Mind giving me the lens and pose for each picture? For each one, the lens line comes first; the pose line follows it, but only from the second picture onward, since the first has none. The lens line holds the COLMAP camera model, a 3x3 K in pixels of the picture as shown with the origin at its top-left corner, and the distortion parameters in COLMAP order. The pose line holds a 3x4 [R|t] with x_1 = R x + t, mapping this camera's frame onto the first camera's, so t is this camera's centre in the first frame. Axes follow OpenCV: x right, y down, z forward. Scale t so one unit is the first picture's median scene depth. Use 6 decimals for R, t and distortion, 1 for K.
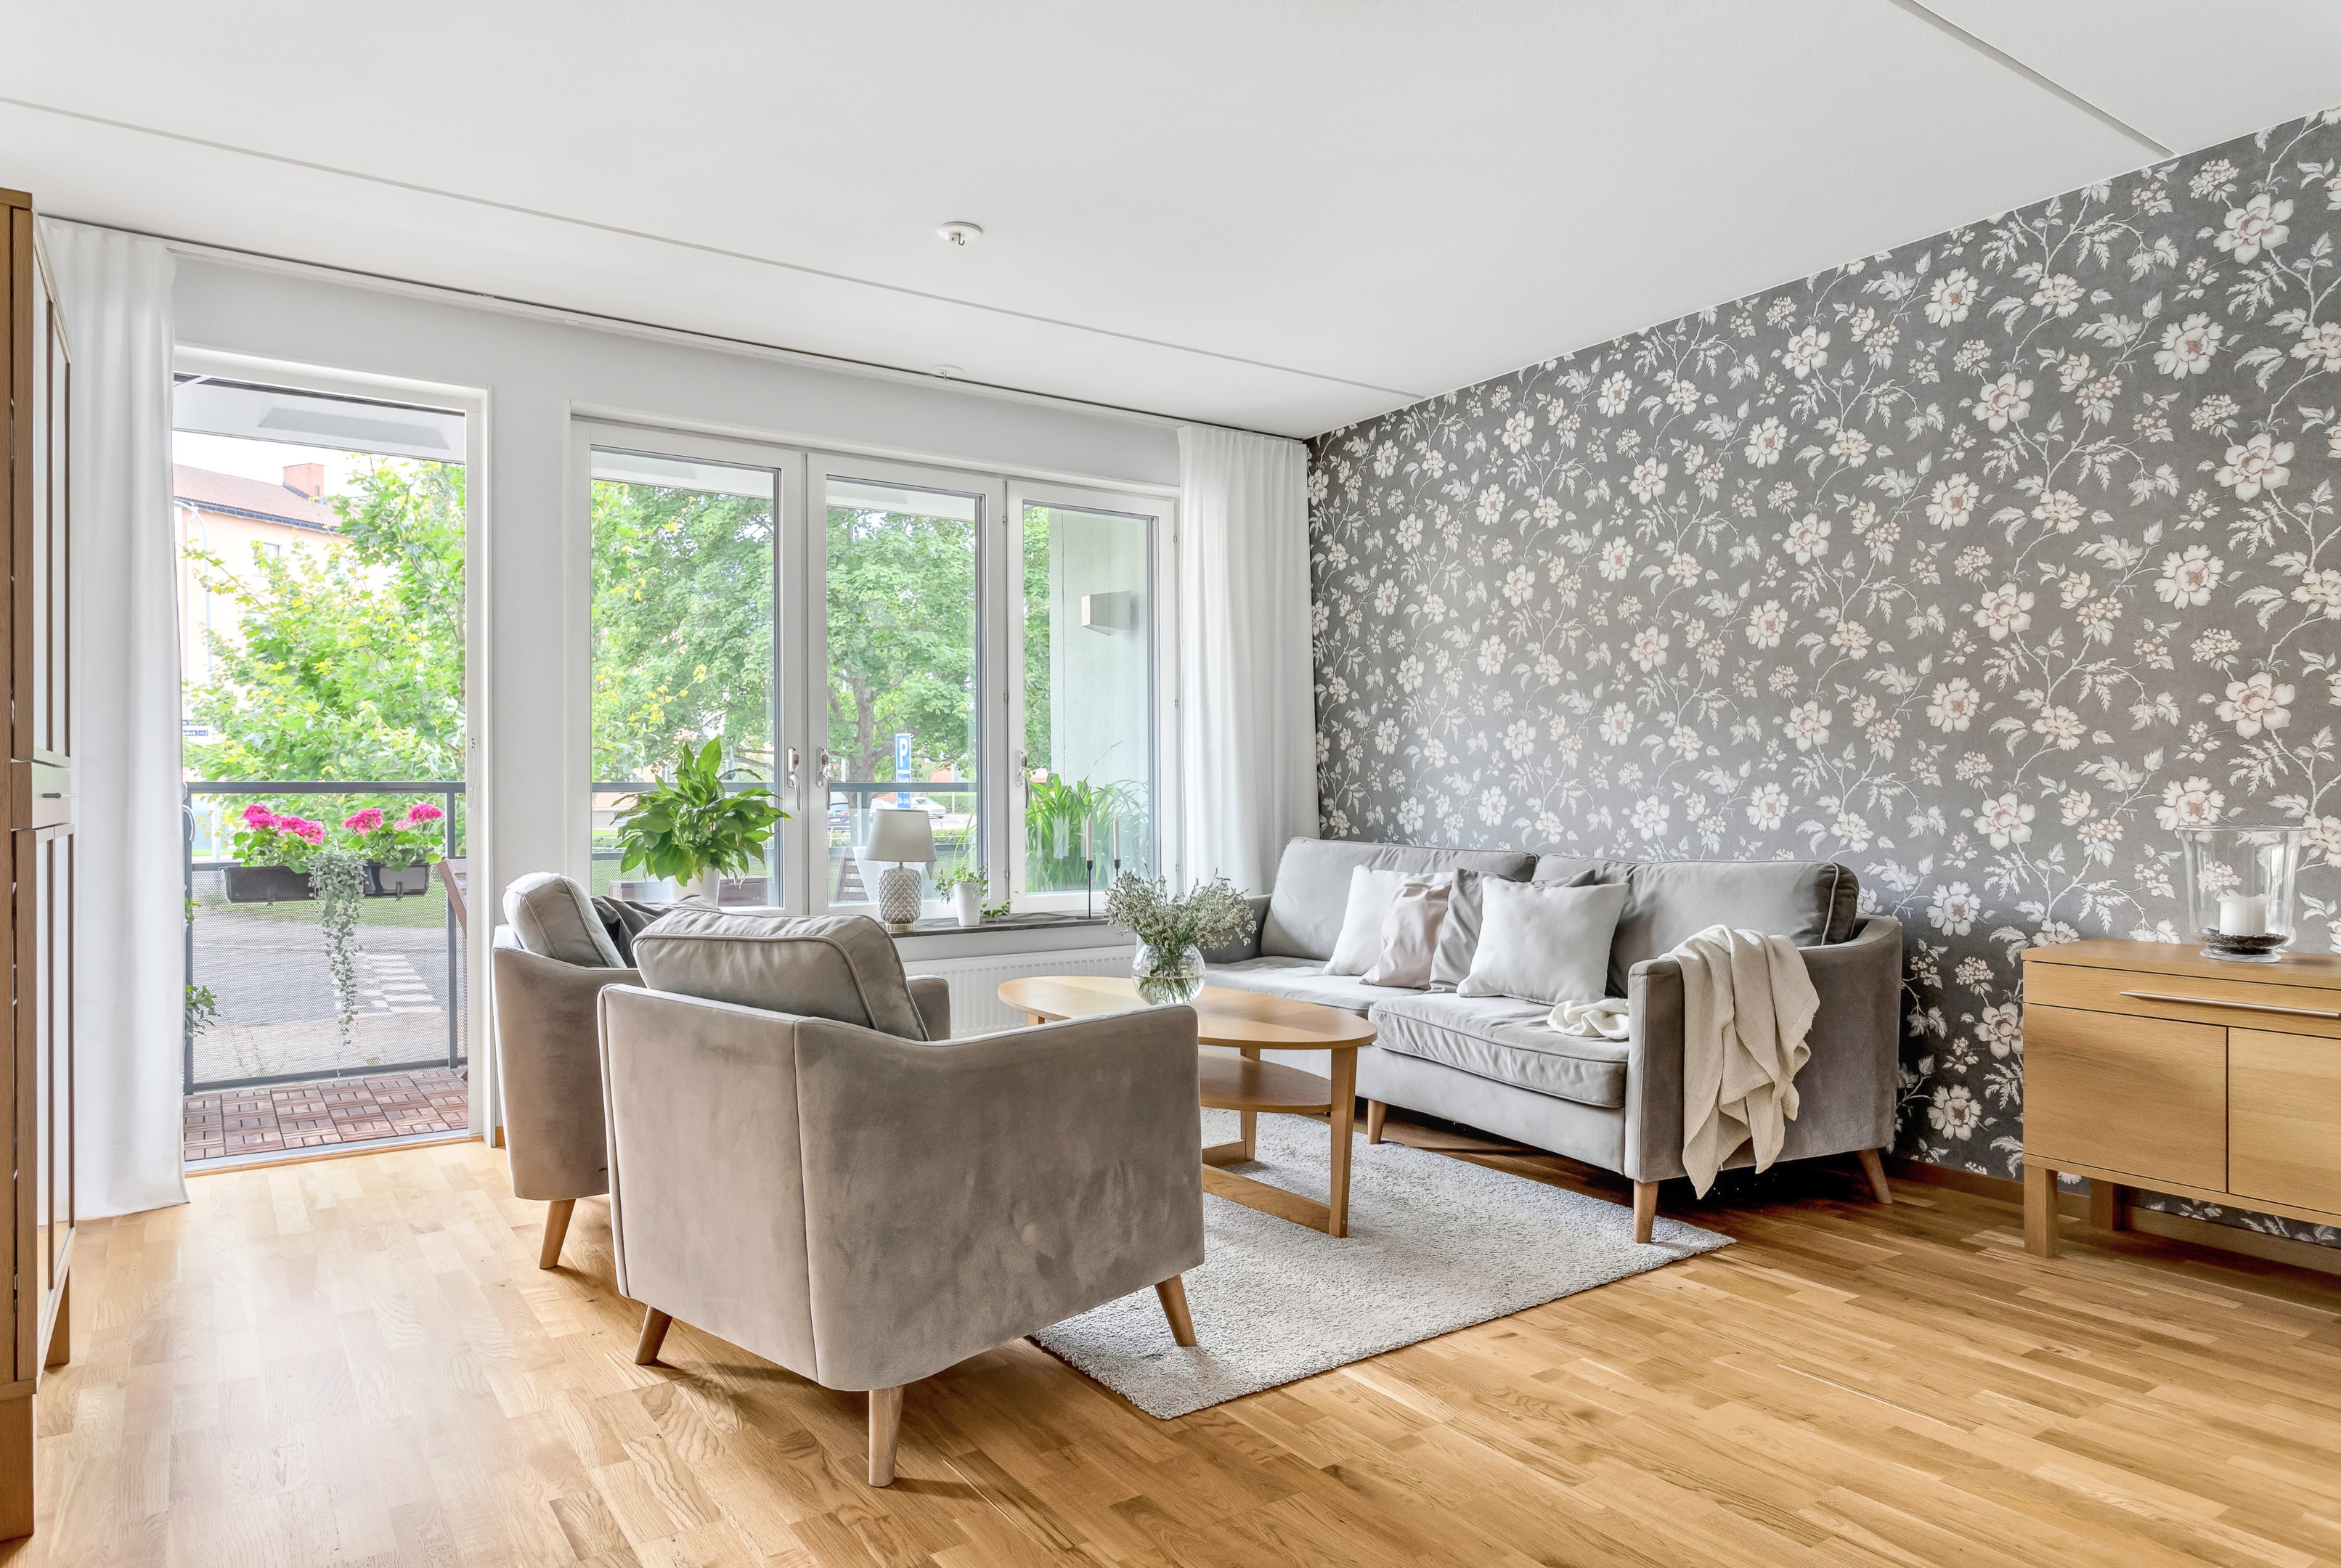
lens RADIAL K [[1375.9, 0, 1162.2], [0, 1375.9, 793.7], [0, 0, 1]] dist [-0.010961, 0.006392]
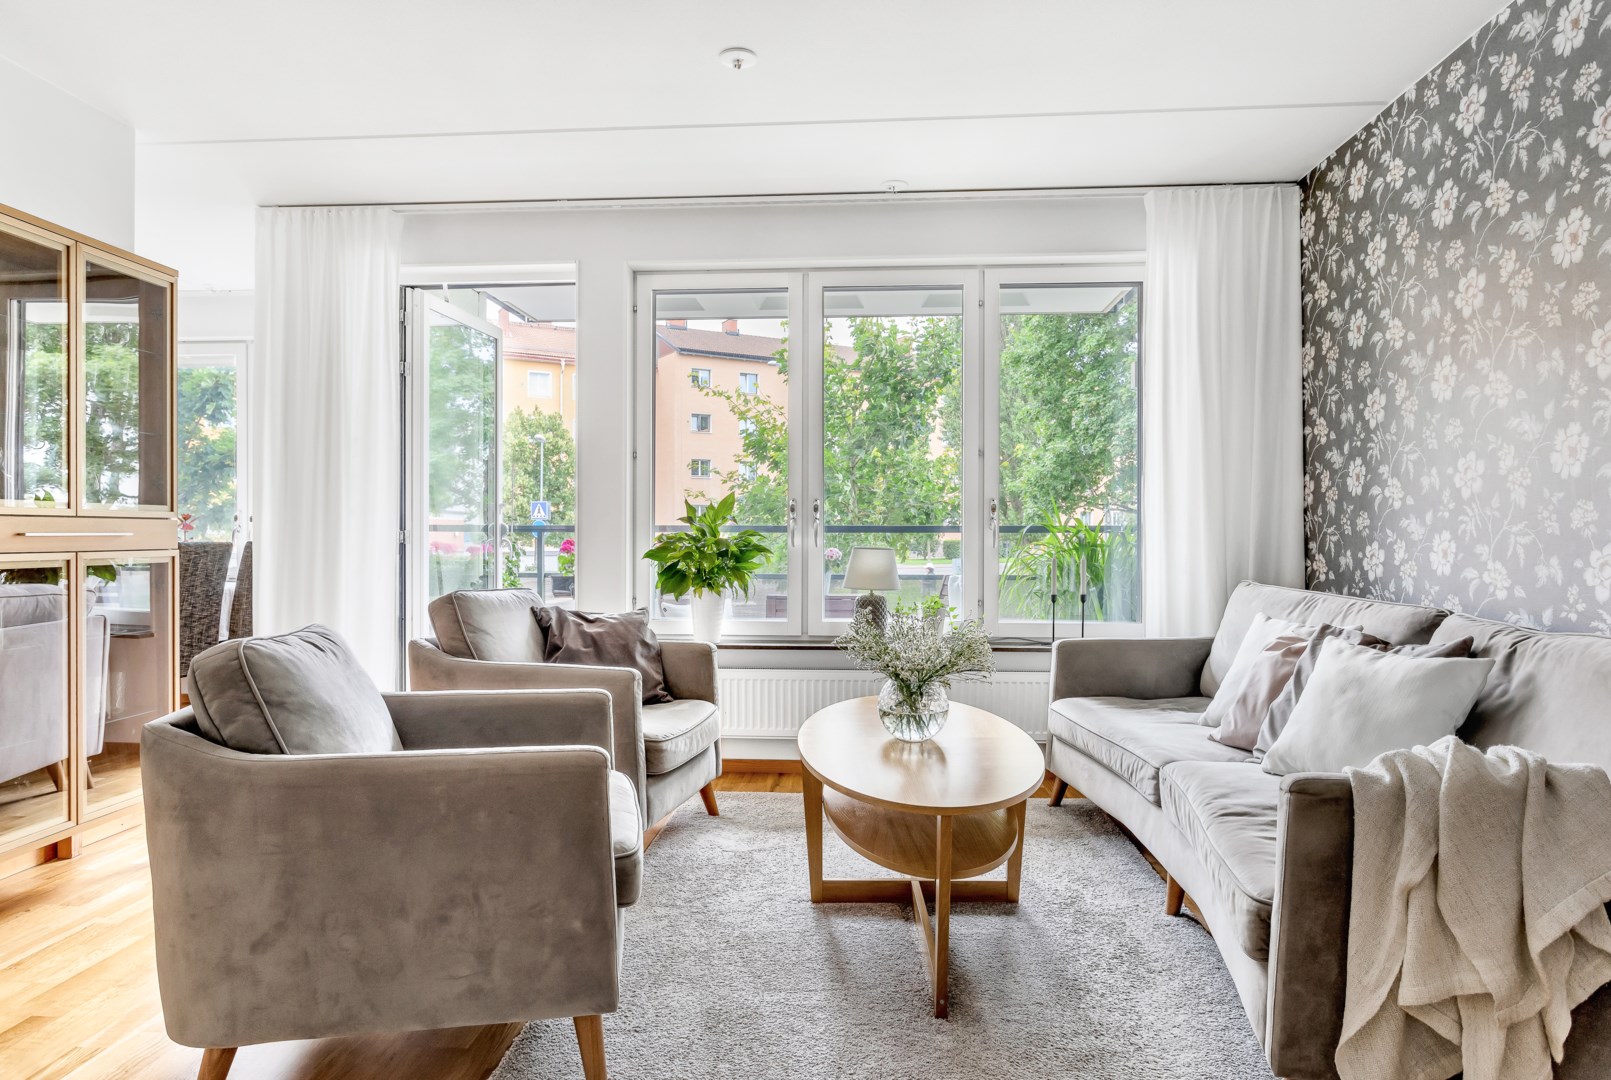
lens RADIAL K [[947.0, 0, 808.7], [0, 947.0, 539.6], [0, 0, 1]] dist [-0.010961, 0.006392]
pose [[0.790385, 0.009474, -0.612537, 0.282525], [-0.005101, 0.999948, 0.008884, -0.002760], [0.612589, -0.003897, 0.790392, 0.279721]]
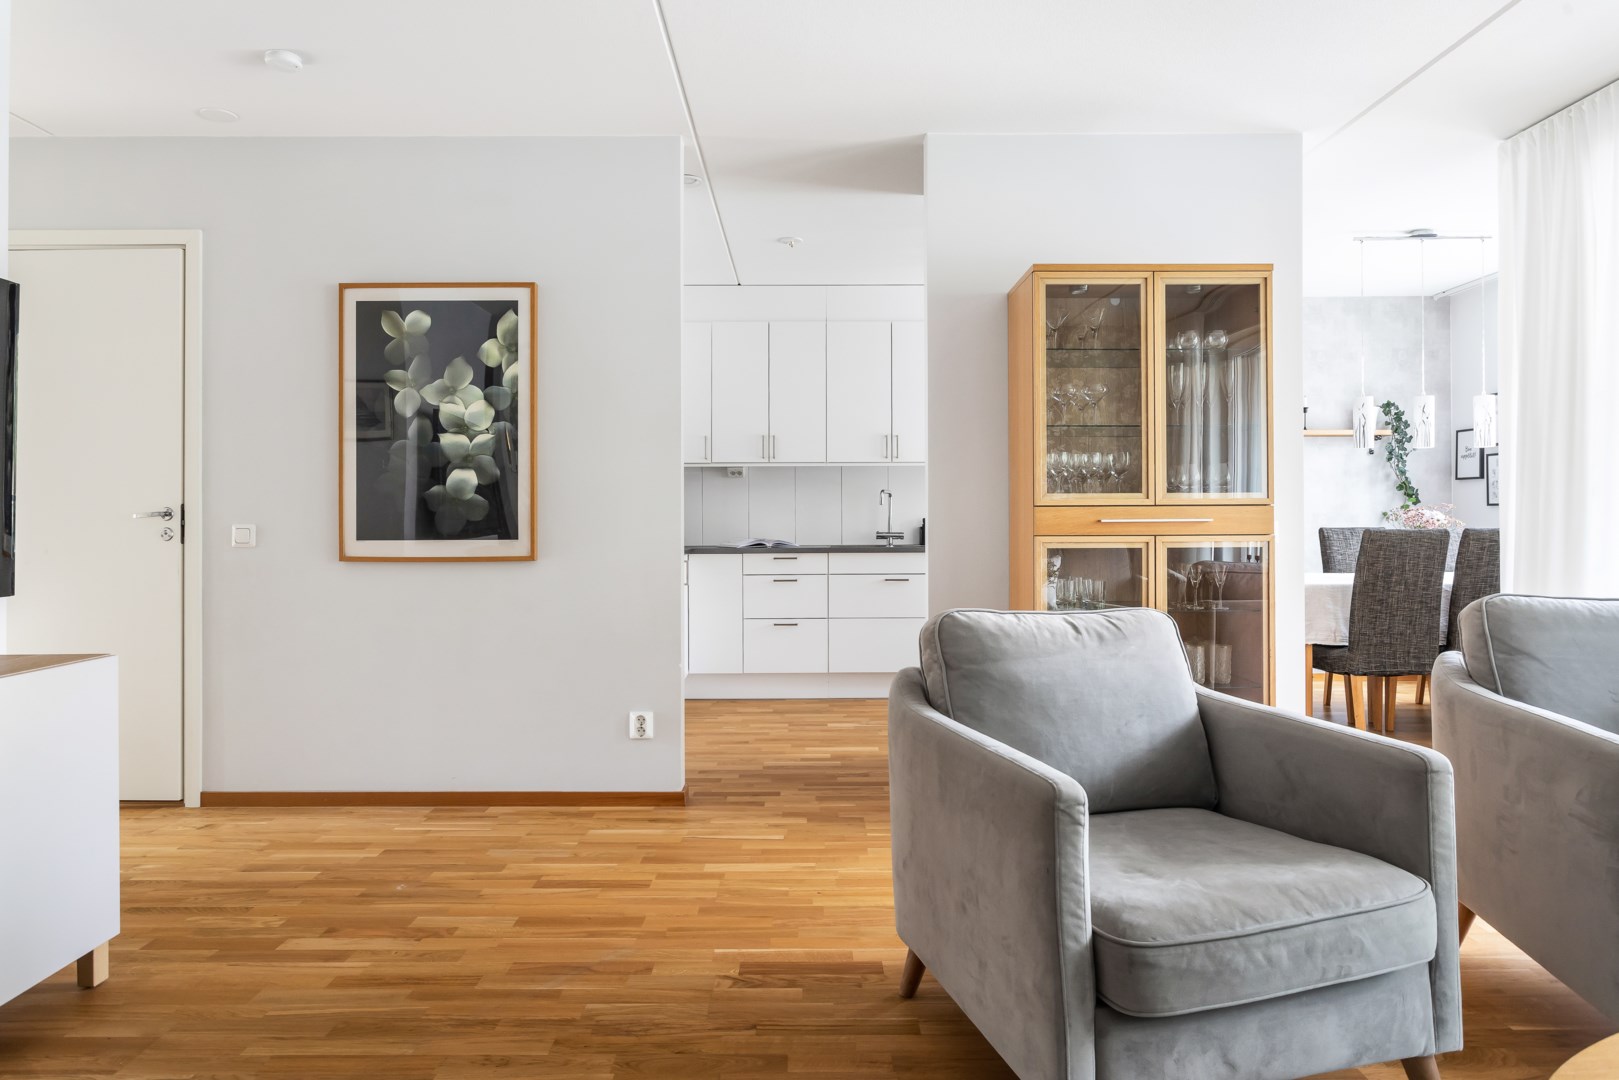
lens RADIAL K [[969.9, 0, 825.8], [0, 969.9, 516.1], [0, 0, 1]] dist [-0.015375, 0.009756]
pose [[-0.538537, -0.000120, -0.842602, 0.287440], [0.006863, 0.999966, -0.004528, -0.000465], [0.842574, -0.008221, -0.538518, 0.605378]]
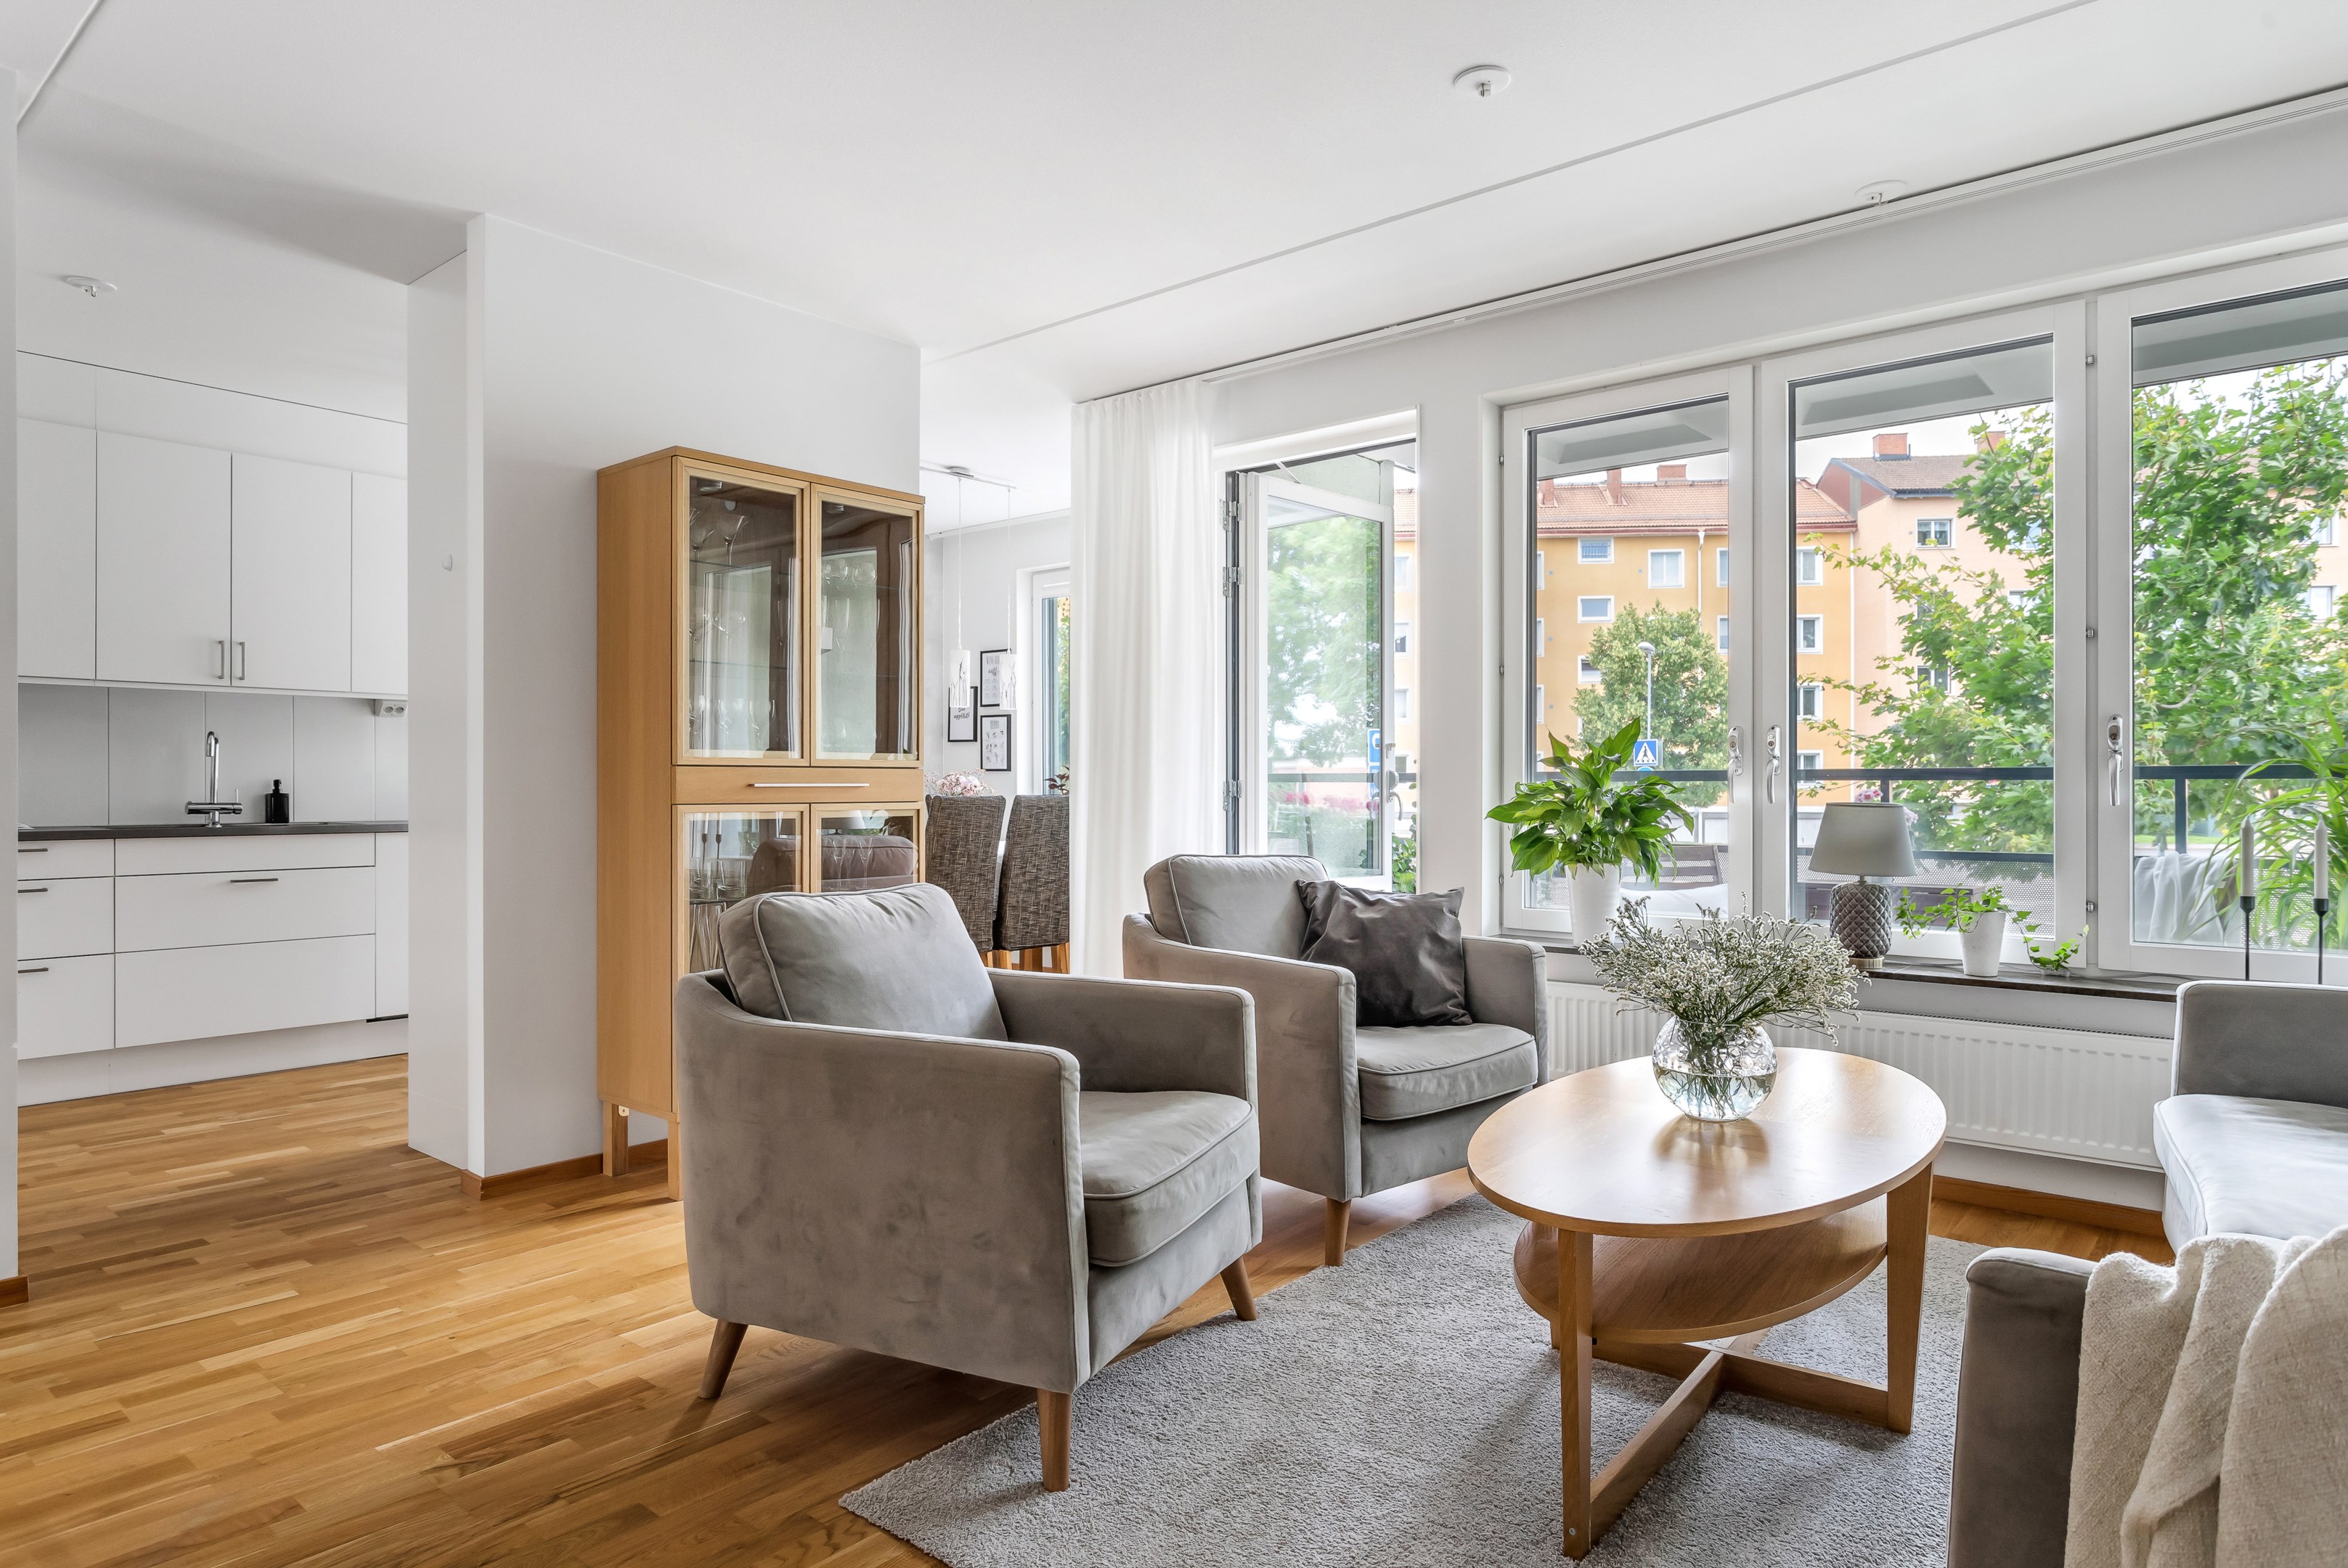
lens RADIAL K [[1354.8, 0, 1185.8], [0, 1354.8, 785.6], [0, 0, 1]] dist [-0.006360, 0.004710]
pose [[0.286965, 0.002784, -0.957937, 0.395344], [0.000199, 0.999996, 0.002966, -0.000763], [0.957941, -0.001042, 0.286963, 0.430954]]
